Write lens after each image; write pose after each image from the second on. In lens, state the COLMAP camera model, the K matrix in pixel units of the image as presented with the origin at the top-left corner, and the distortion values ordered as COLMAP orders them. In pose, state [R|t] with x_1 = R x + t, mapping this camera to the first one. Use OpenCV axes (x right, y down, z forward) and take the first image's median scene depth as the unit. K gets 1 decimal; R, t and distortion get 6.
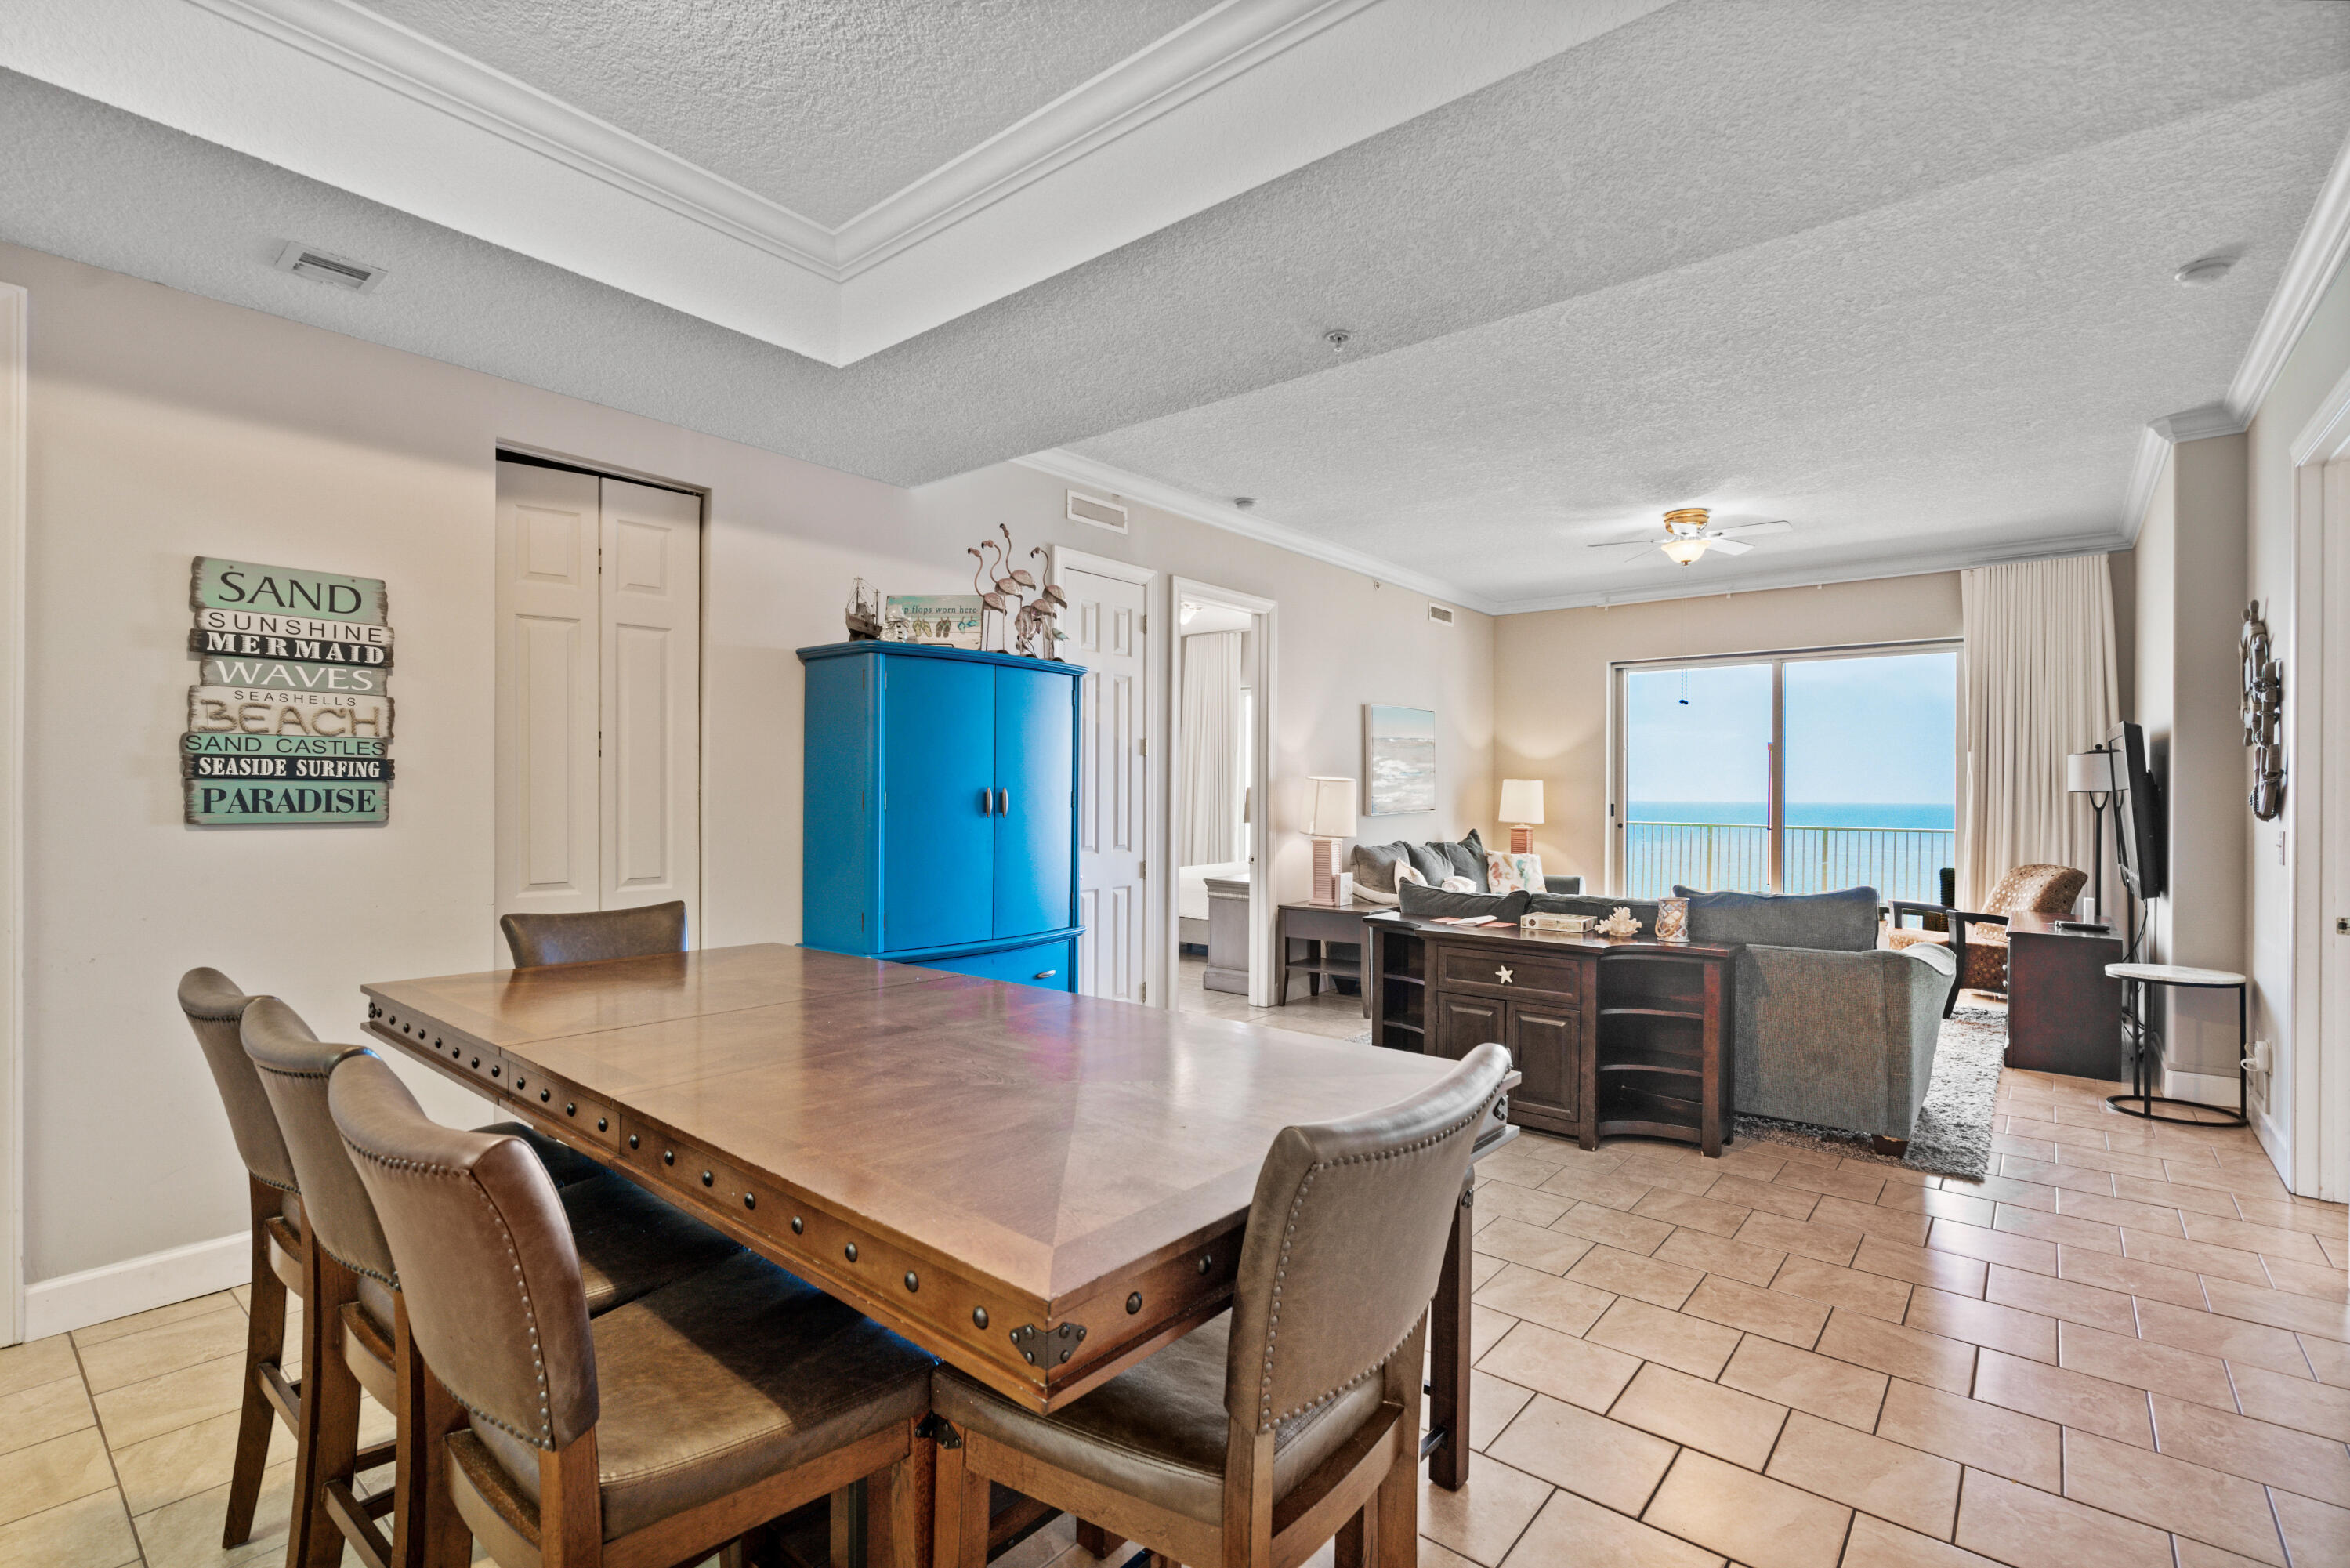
lens RADIAL K [[1070.4, 0, 1166.3], [0, 1070.4, 783.1], [0, 0, 1]] dist [-0.005260, 0.003206]
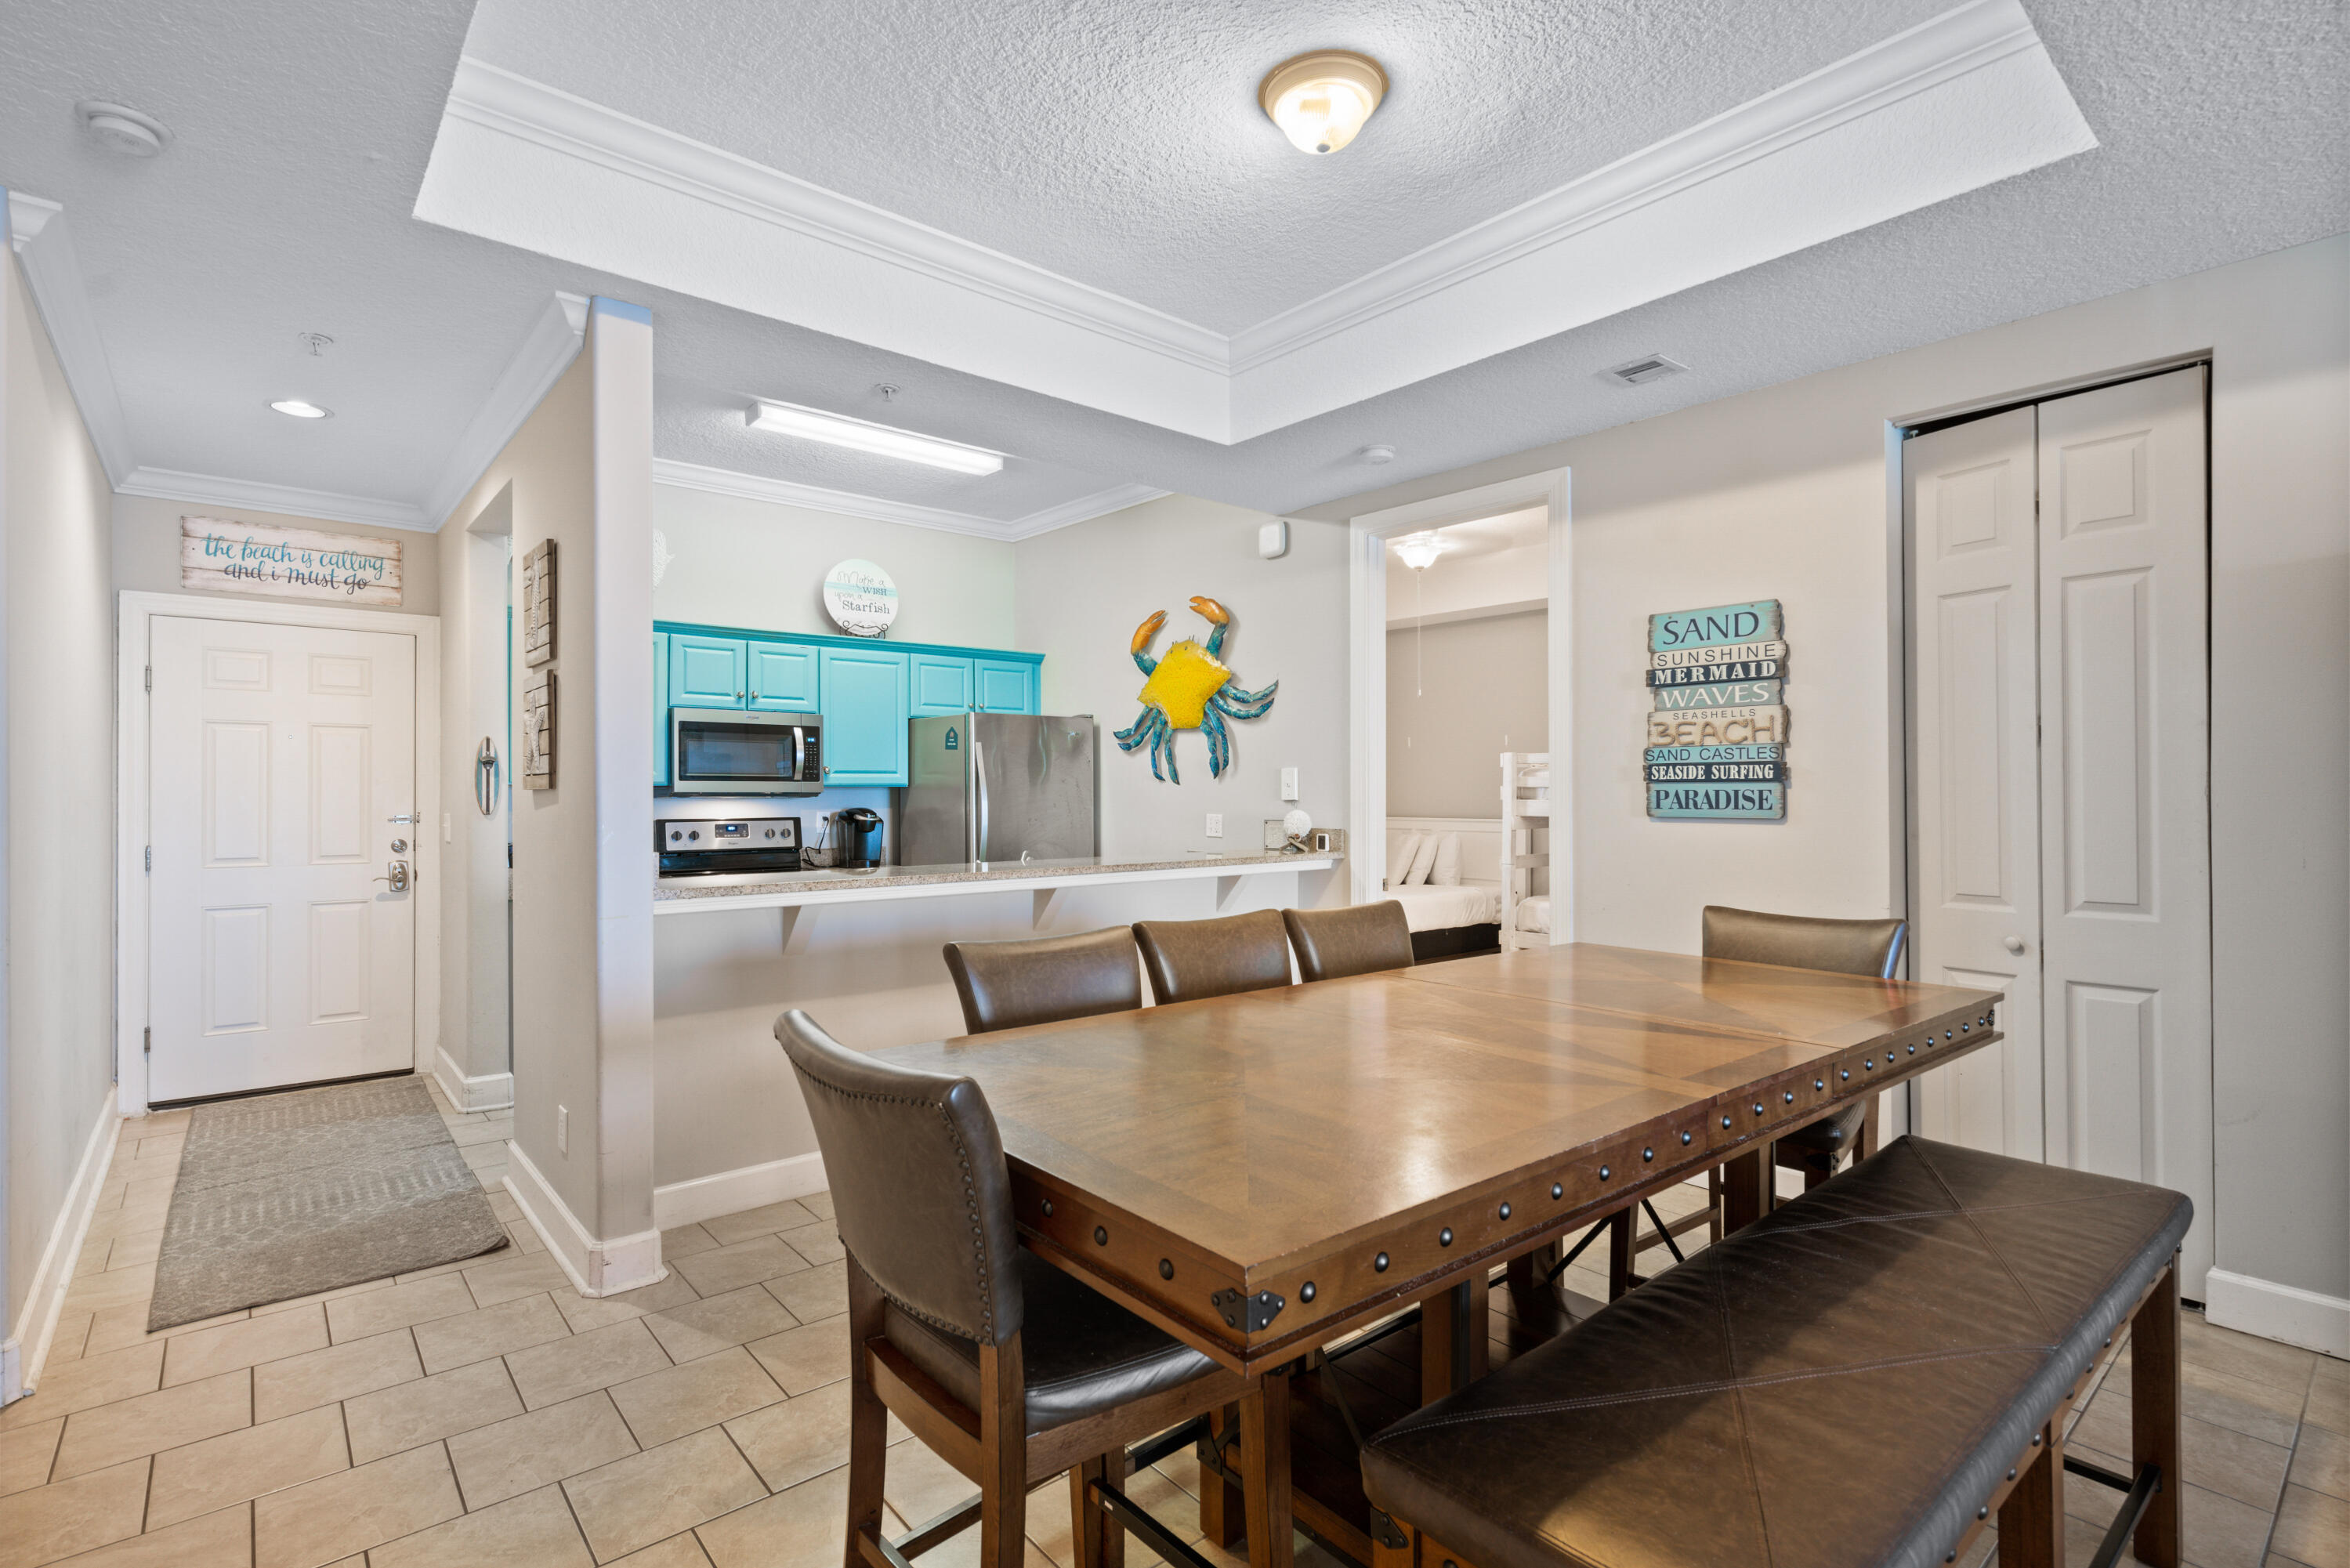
lens RADIAL K [[1118.5, 0, 1170.8], [0, 1118.5, 790.5], [0, 0, 1]] dist [0.003278, -0.000142]
pose [[-0.187328, -0.005616, -0.982281, 0.362333], [0.009033, 0.999932, -0.007439, 0.006839], [0.982256, -0.010266, -0.187265, 0.428157]]
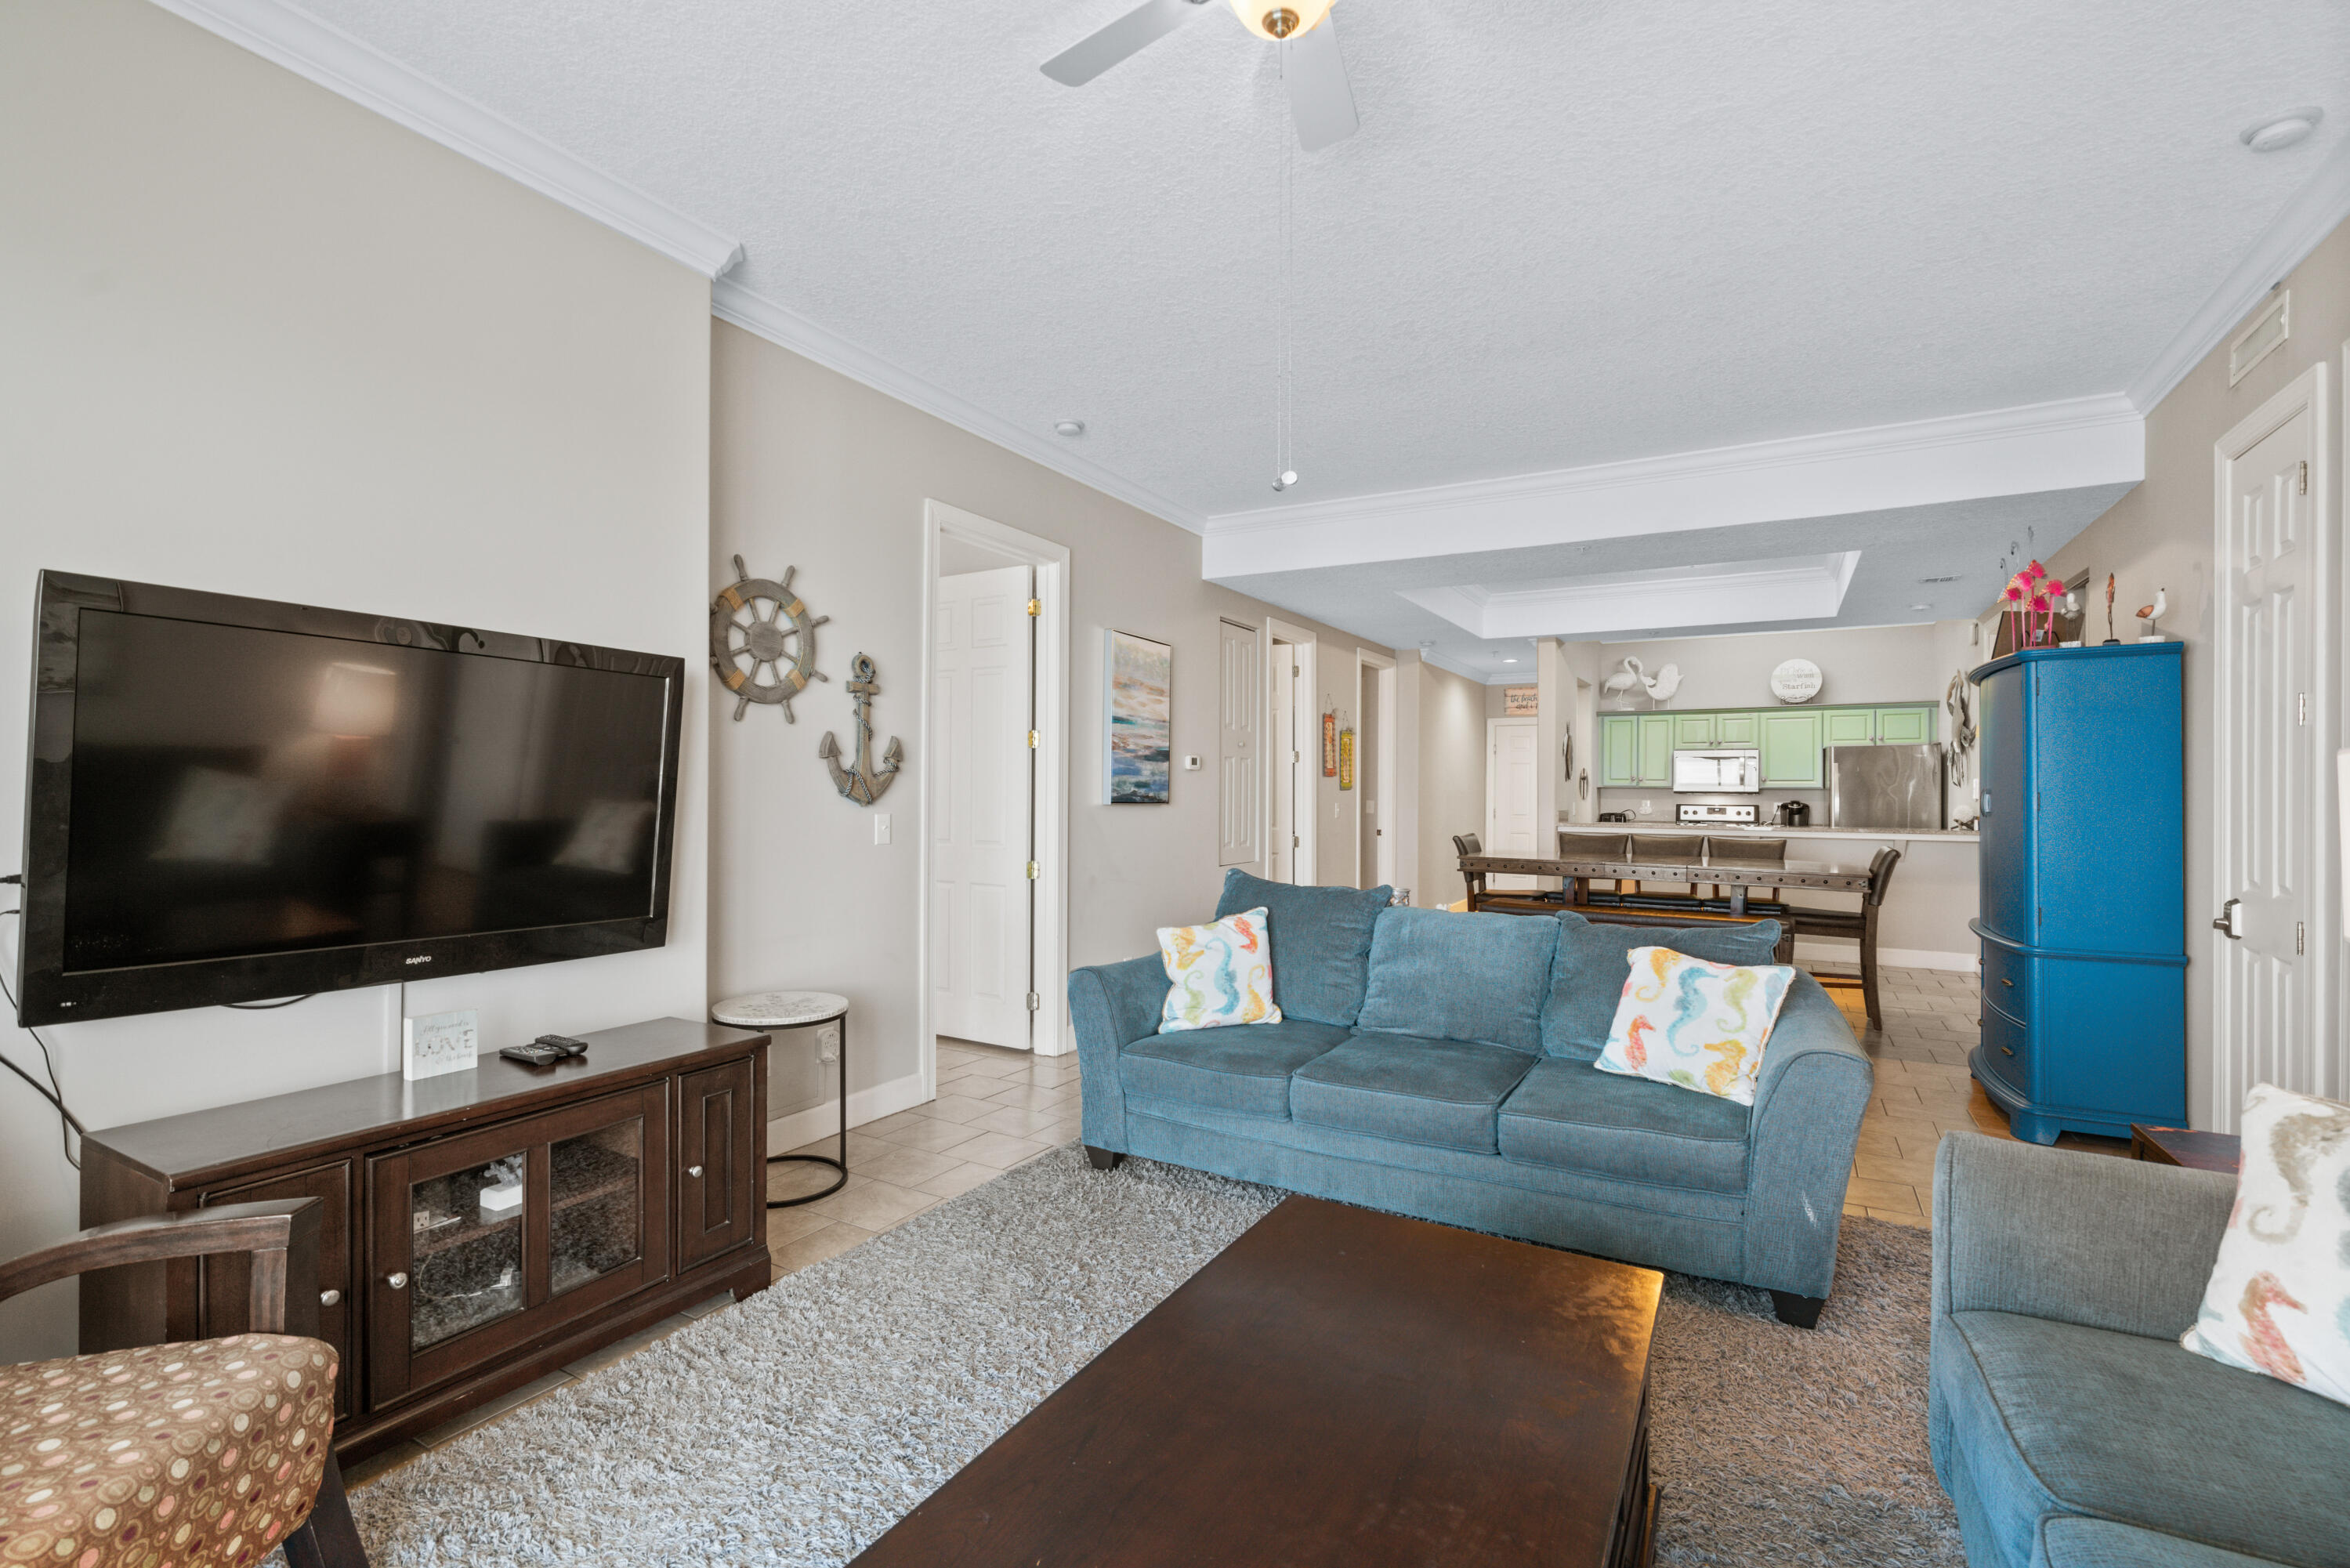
lens RADIAL K [[1070.4, 0, 1173.5], [0, 1070.4, 784.0], [0, 0, 1]] dist [-0.005260, 0.003206]
pose [[-0.982107, -0.011910, -0.187946, 0.916220], [-0.009697, 0.999872, -0.012689, 0.023243], [0.188073, -0.010639, -0.982097, 2.028852]]
